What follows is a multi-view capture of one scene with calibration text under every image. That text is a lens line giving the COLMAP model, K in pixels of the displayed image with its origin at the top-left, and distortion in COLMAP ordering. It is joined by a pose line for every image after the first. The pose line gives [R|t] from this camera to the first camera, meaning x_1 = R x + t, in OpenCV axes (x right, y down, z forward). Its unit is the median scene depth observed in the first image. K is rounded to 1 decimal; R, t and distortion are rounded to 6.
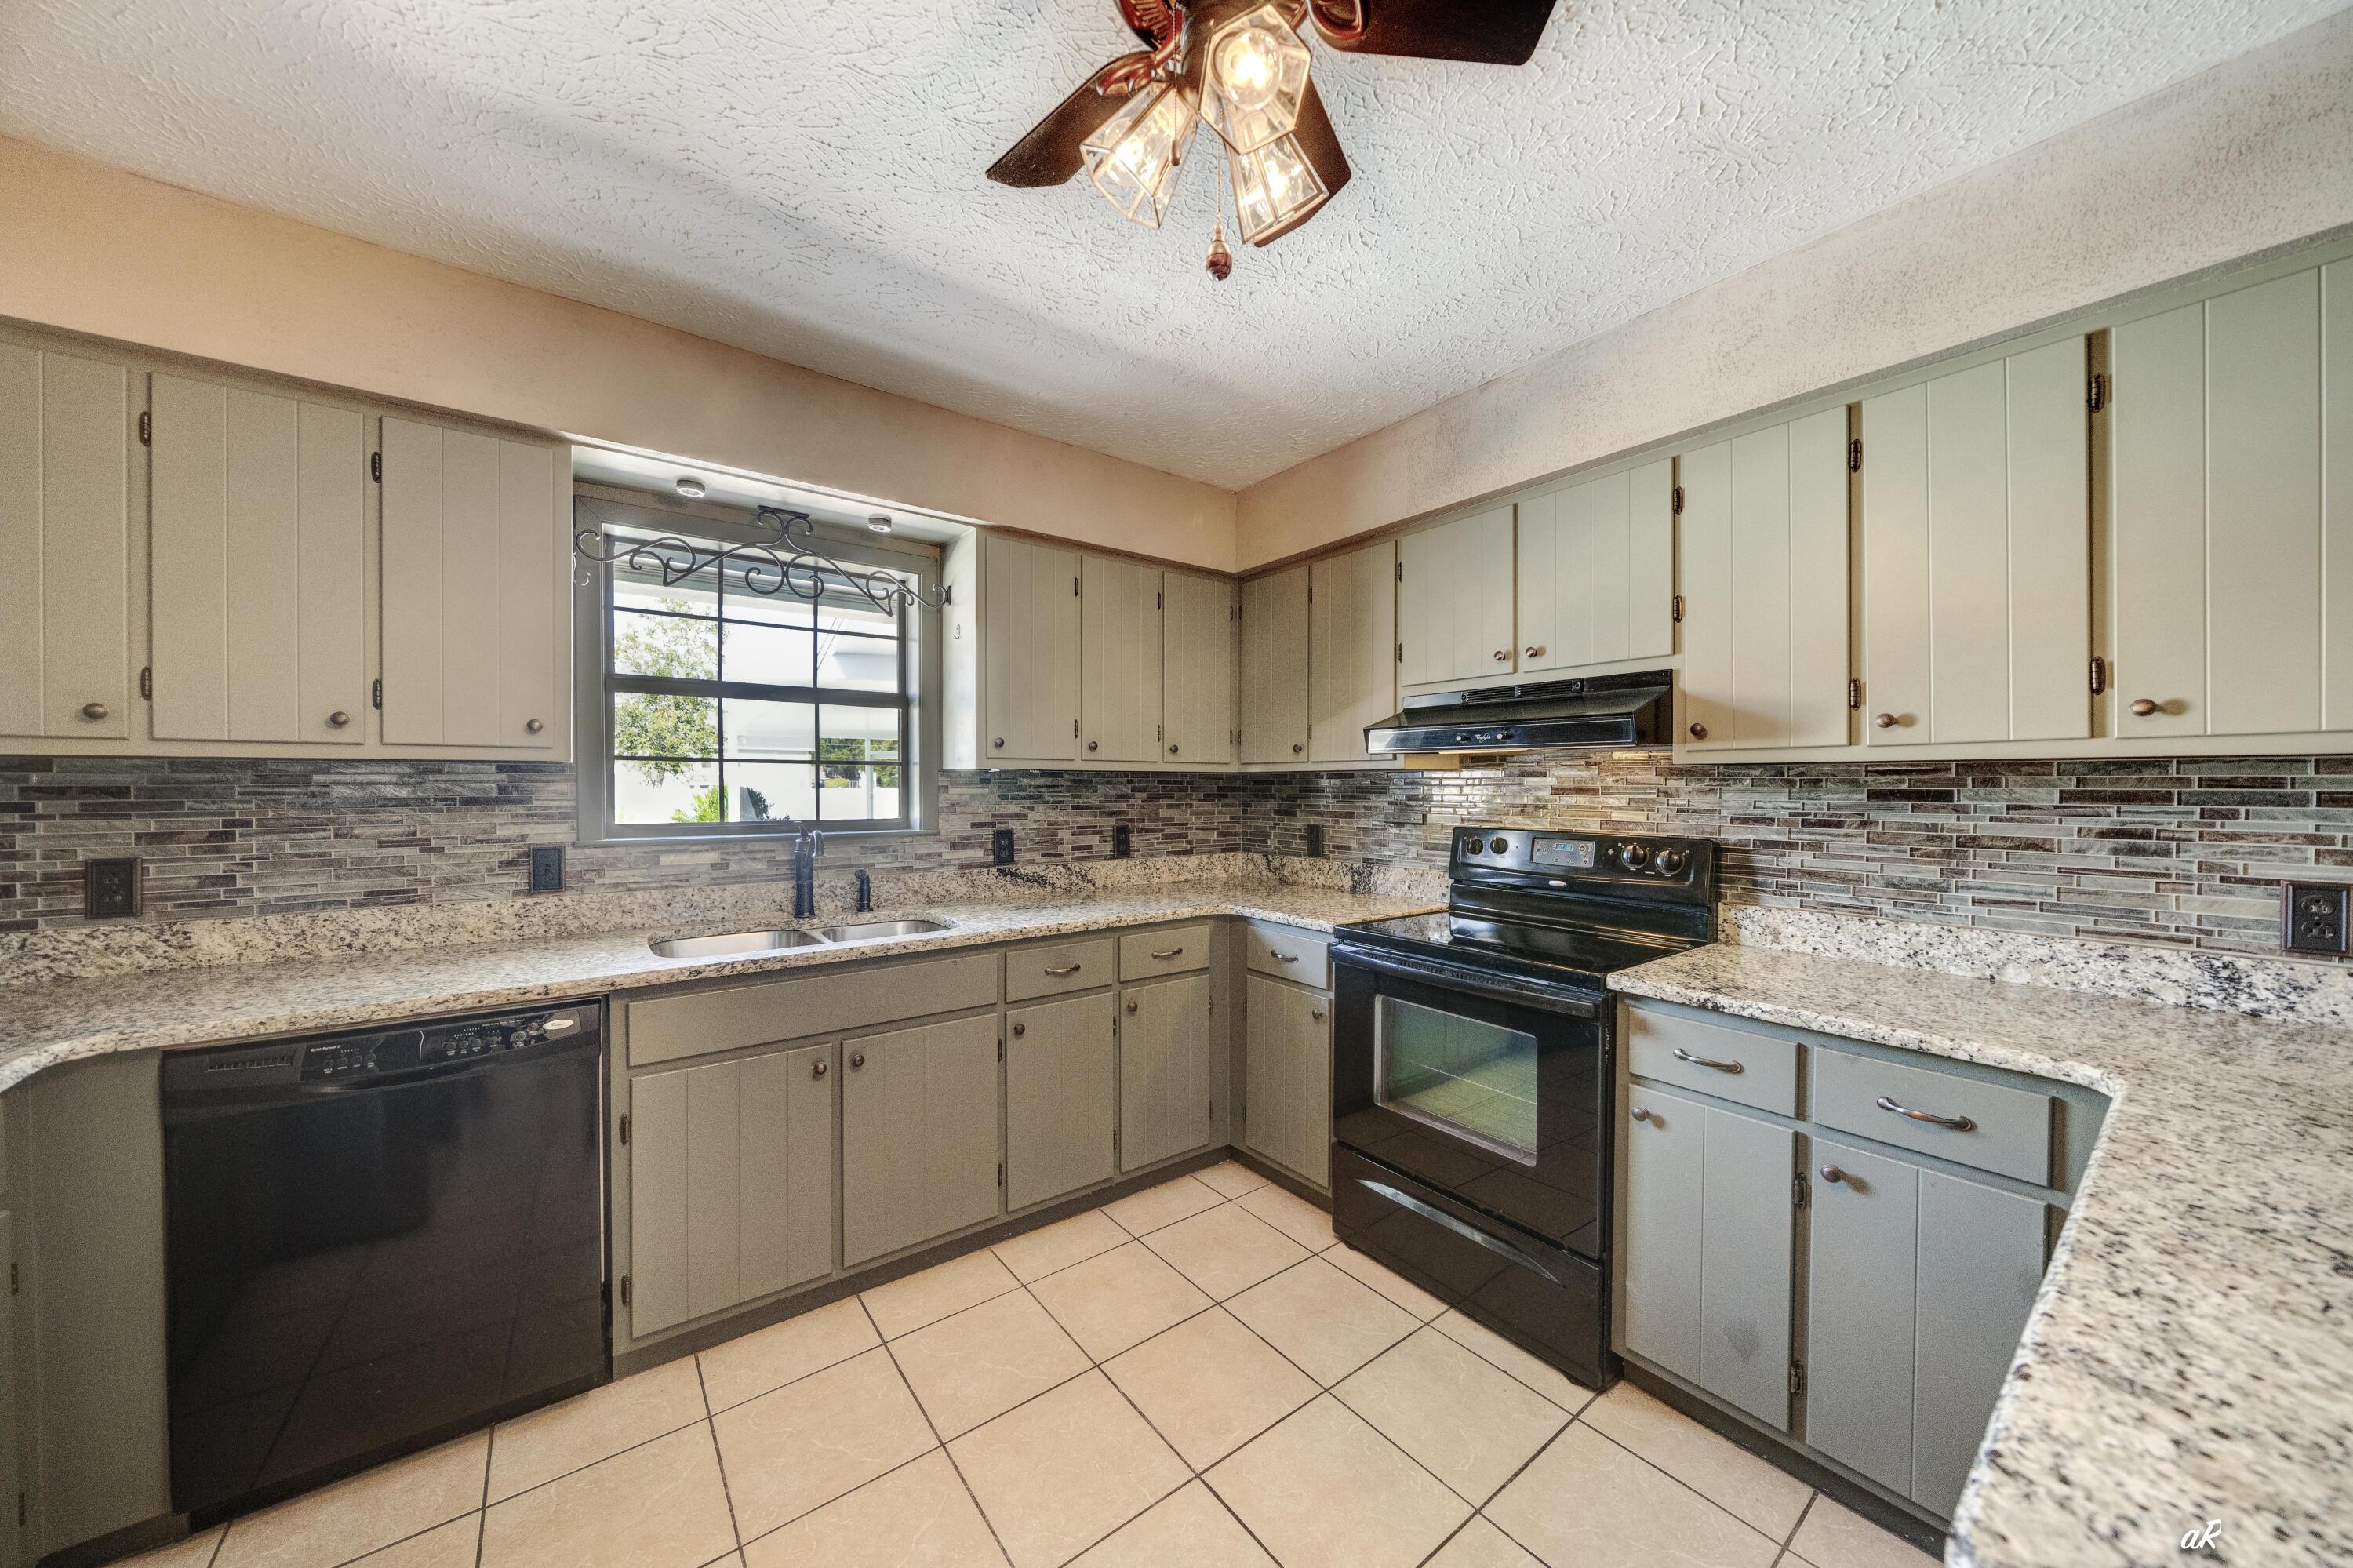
lens RADIAL K [[809.3, 0, 1179.6], [0, 809.3, 787.6], [0, 0, 1]] dist [0.001907, 0.000049]
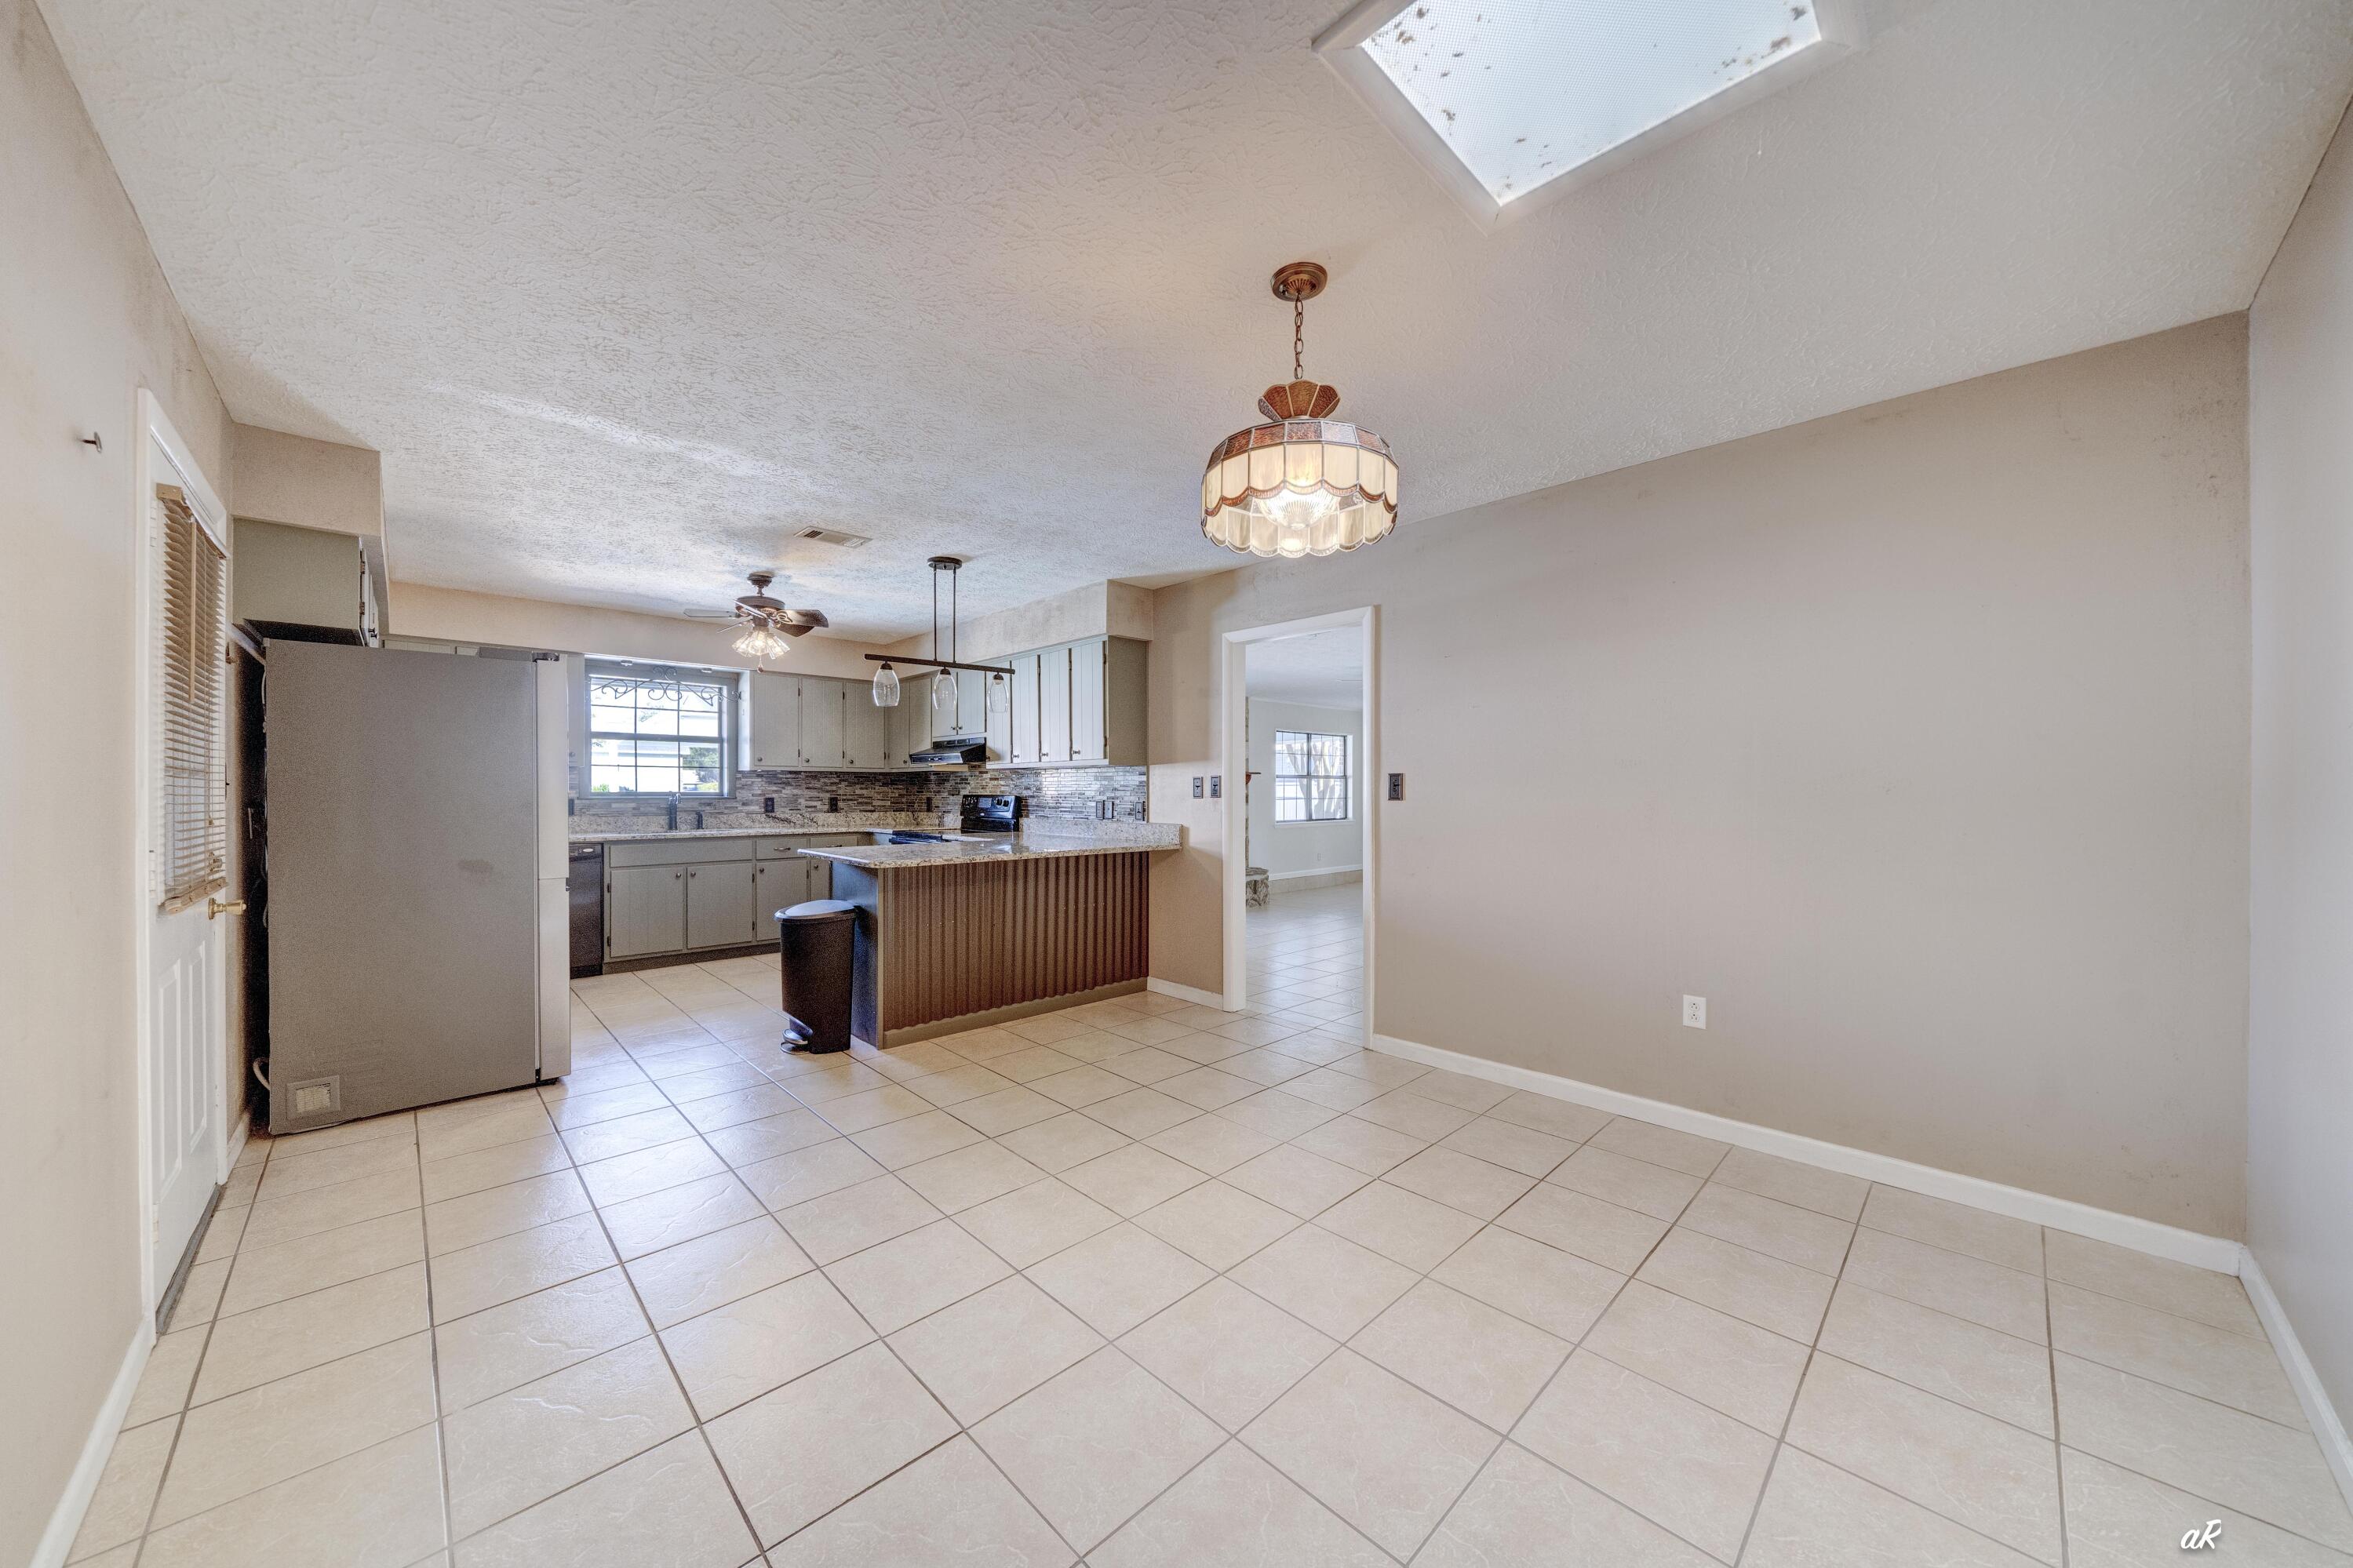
lens RADIAL K [[809.2, 0, 1187.1], [0, 809.2, 784.2], [0, 0, 1]] dist [0.001907, 0.000049]
pose [[0.991030, 0.002743, 0.133612, 0.653894], [-0.001295, 0.999940, -0.010919, 0.041013], [-0.133634, 0.010648, 0.990974, -1.425342]]
